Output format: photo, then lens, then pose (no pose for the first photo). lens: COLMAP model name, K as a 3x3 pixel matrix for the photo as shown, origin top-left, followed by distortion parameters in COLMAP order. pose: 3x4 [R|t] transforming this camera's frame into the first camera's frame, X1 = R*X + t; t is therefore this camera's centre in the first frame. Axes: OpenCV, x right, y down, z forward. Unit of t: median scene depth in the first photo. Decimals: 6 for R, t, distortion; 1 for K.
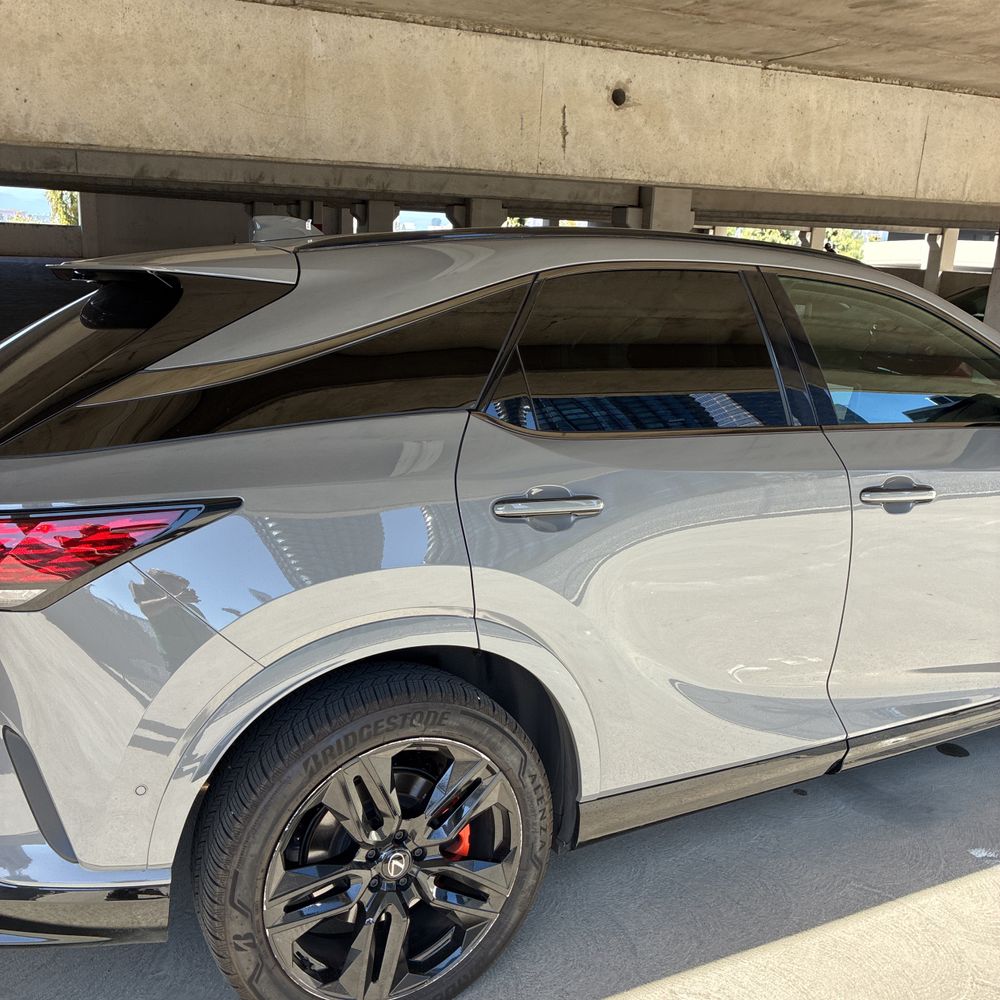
lens RADIAL K [[888.8, 0, 500.0], [0, 888.8, 500.0], [0, 0, 1]] dist [0.002600, 0.008075]
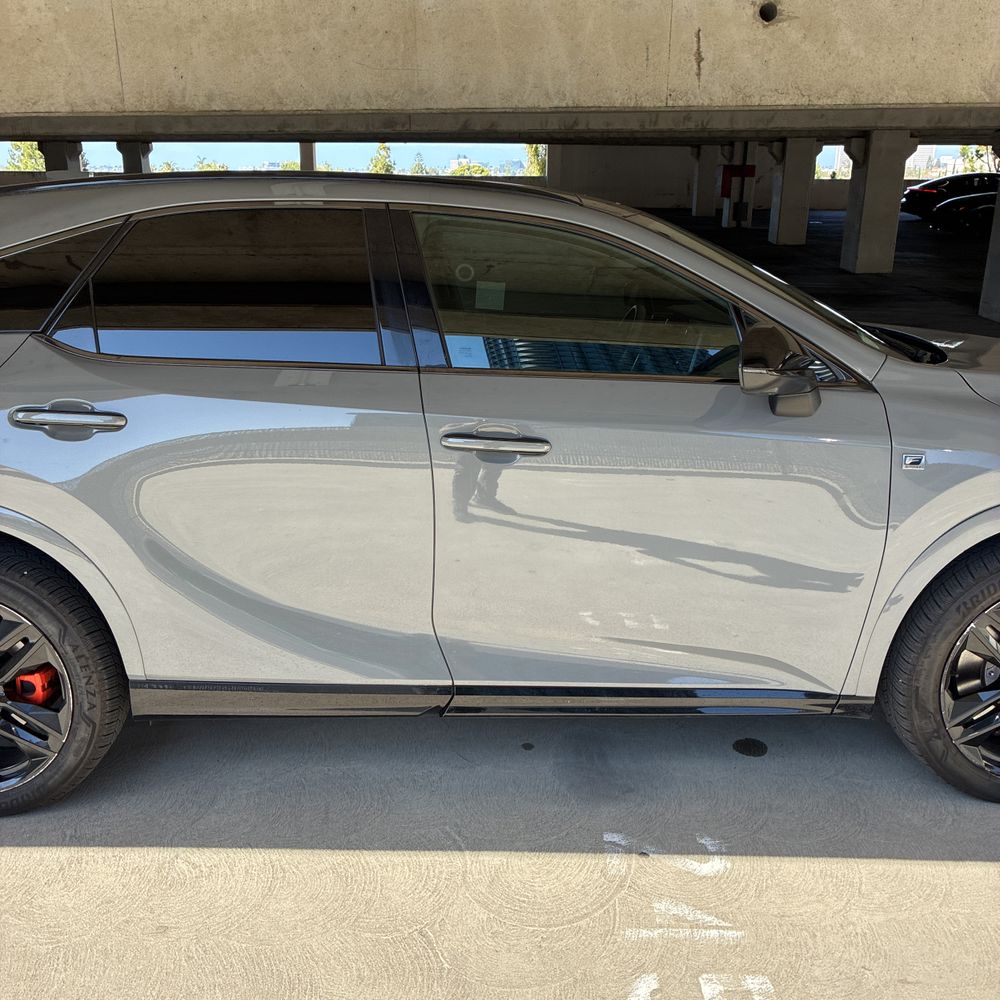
lens RADIAL K [[875.9, 0, 500.0], [0, 875.9, 500.0], [0, 0, 1]] dist [0.005016, 0.012803]
pose [[0.908939, 0.109007, -0.402426, 0.356146], [-0.083617, 0.993266, 0.080189, -0.009046], [0.408457, -0.039237, 0.911934, 0.059956]]
